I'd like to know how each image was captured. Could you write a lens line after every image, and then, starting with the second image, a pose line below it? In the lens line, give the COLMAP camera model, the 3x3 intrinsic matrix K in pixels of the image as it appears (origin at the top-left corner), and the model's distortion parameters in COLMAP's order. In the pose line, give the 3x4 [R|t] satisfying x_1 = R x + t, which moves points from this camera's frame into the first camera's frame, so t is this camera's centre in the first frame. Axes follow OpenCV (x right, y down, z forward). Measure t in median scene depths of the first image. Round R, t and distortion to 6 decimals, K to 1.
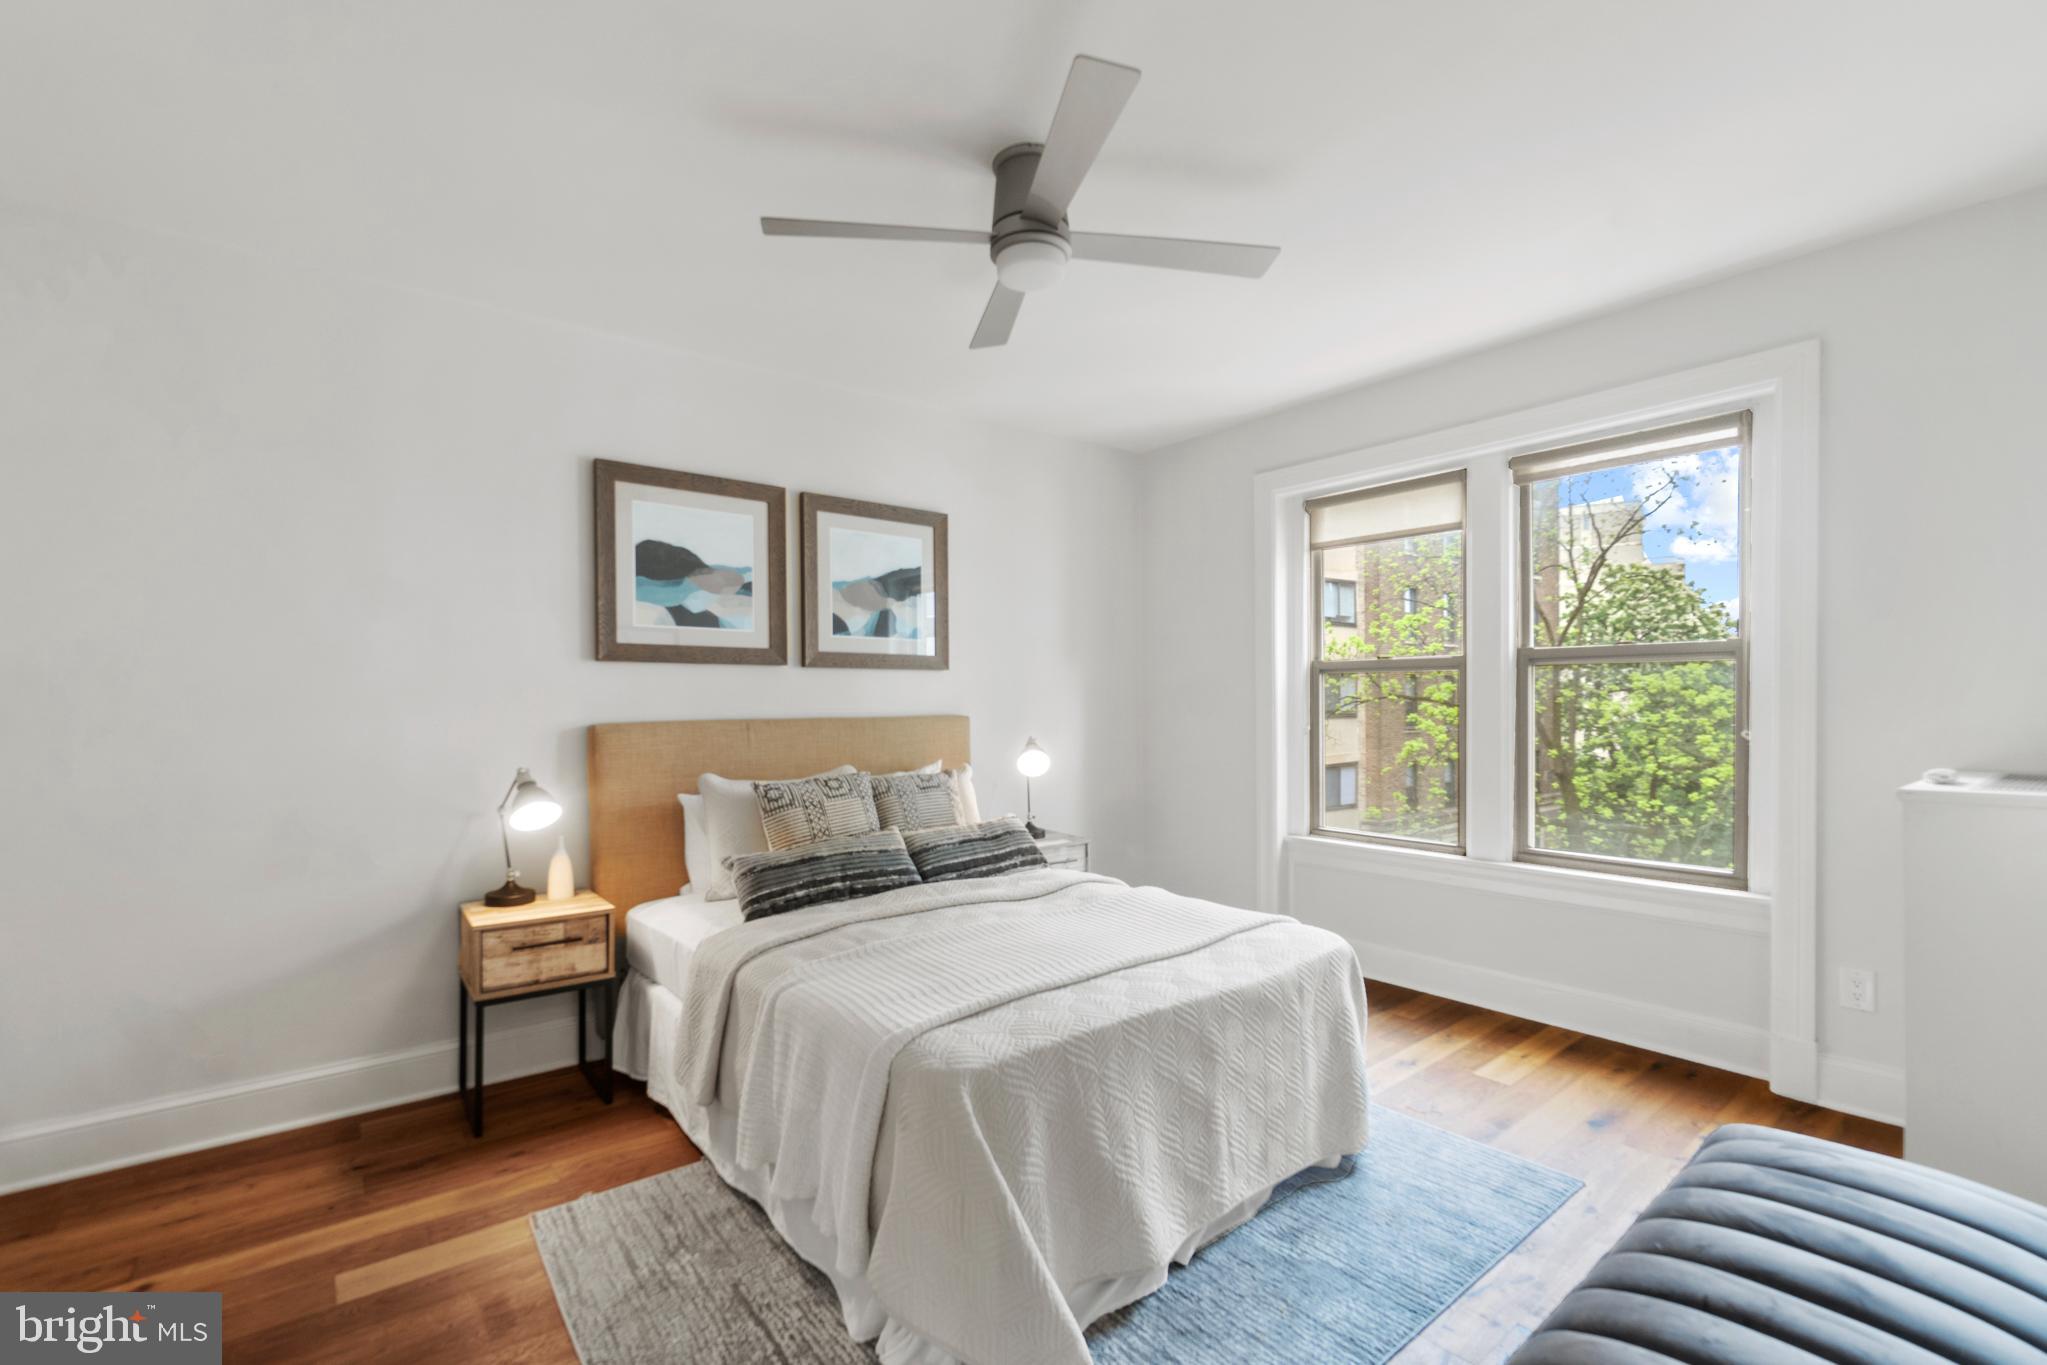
lens RADIAL K [[887.9, 0, 1013.4], [0, 887.9, 697.6], [0, 0, 1]] dist [-0.001291, -0.000591]
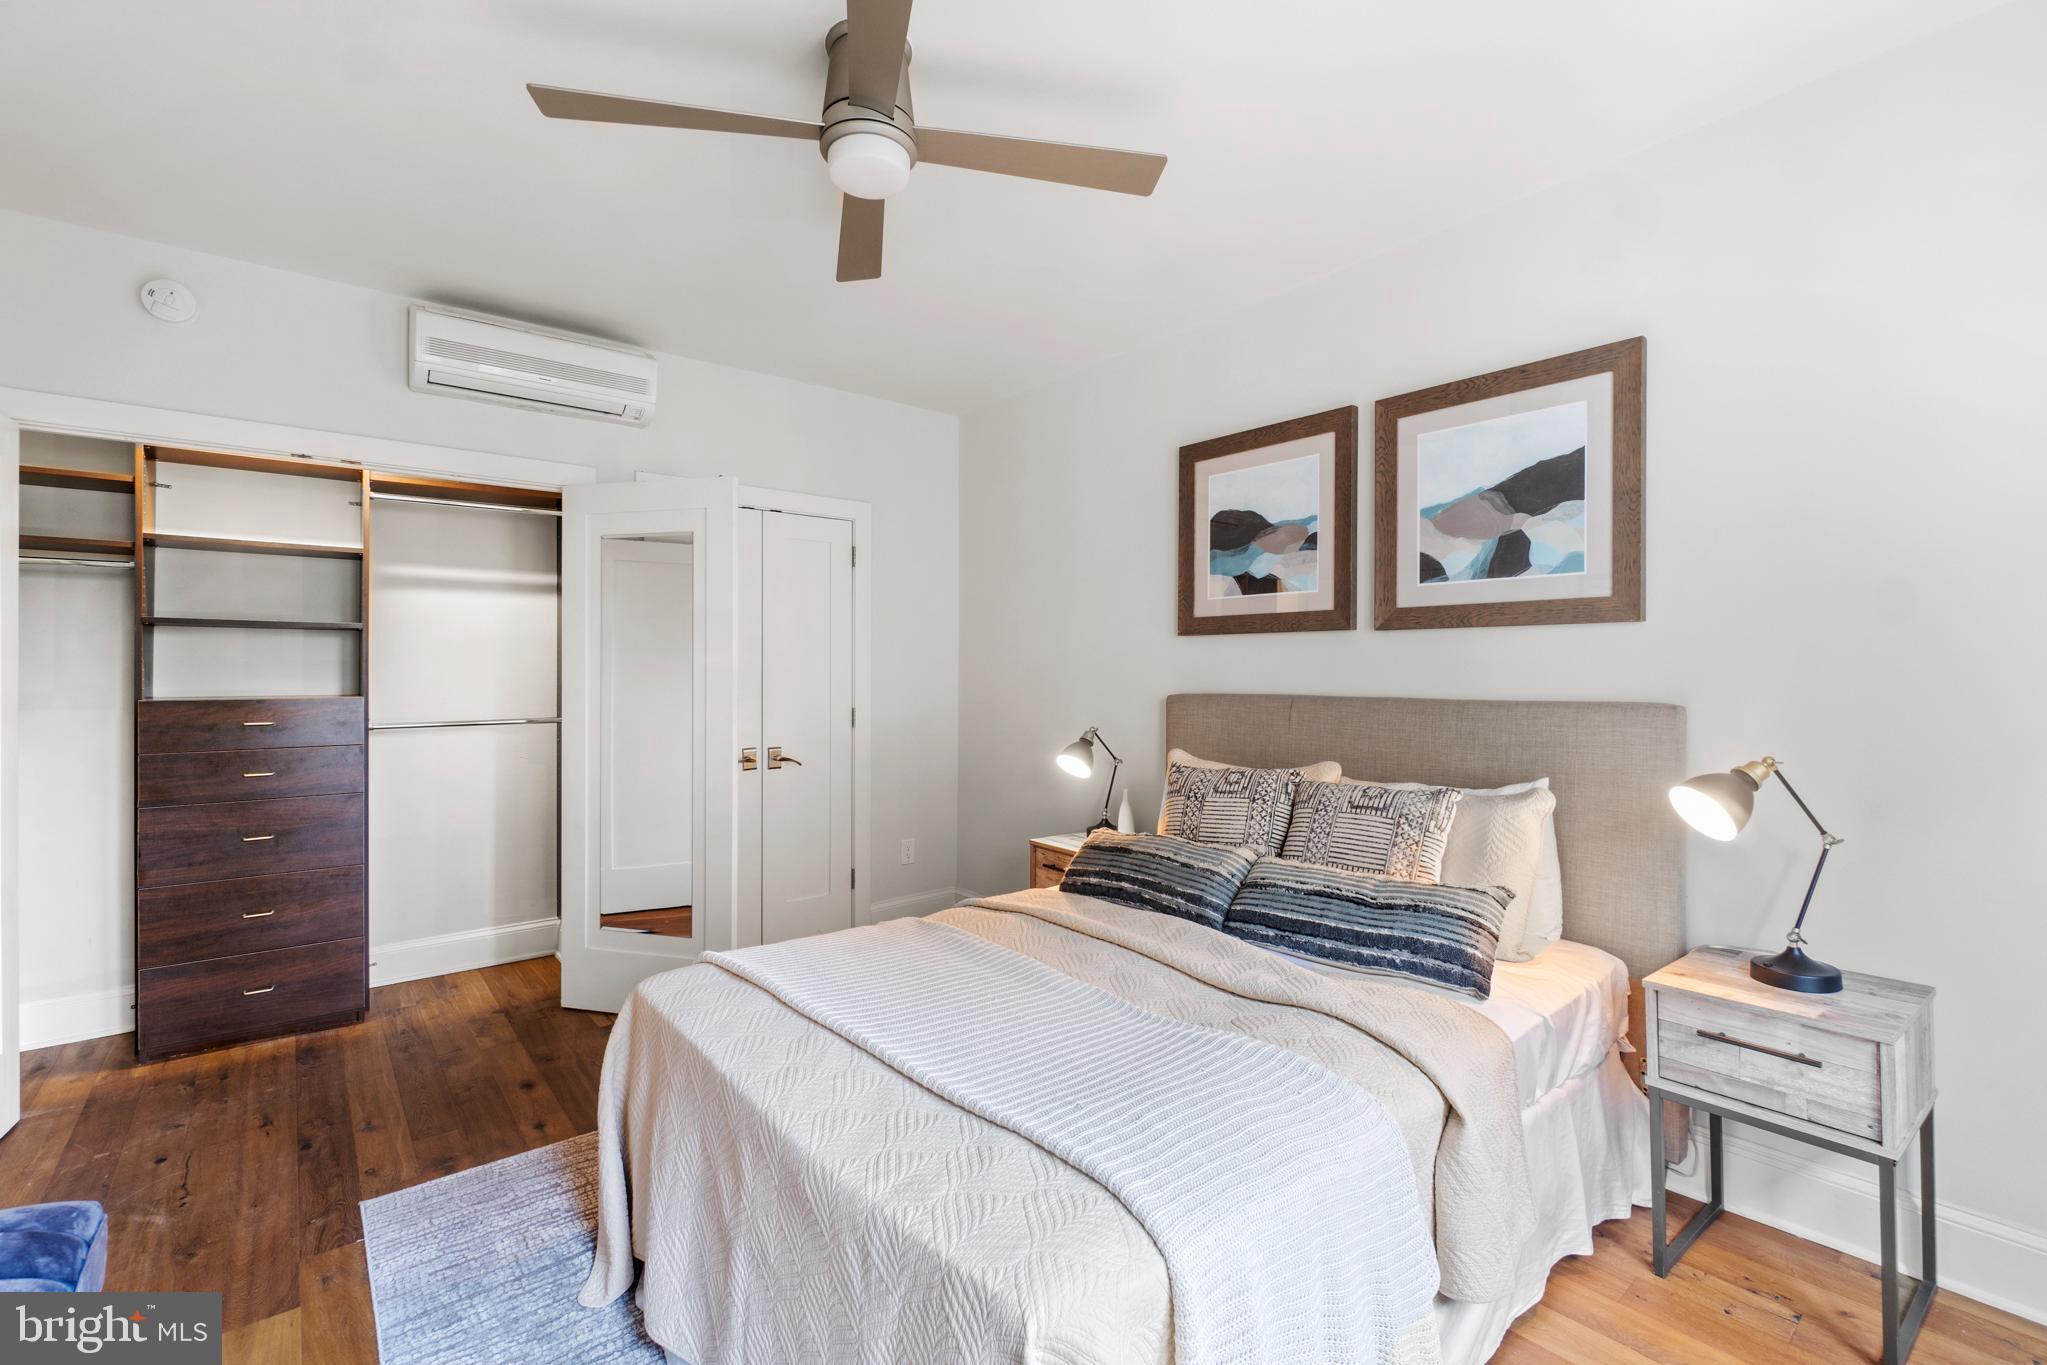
lens RADIAL K [[887.9, 0, 1012.2], [0, 887.9, 665.8], [0, 0, 1]] dist [-0.001291, -0.000591]
pose [[0.015405, 0.001040, -0.999881, 0.545459], [0.003197, 0.999994, 0.001090, -0.005911], [0.999876, -0.003213, 0.015401, 0.705027]]
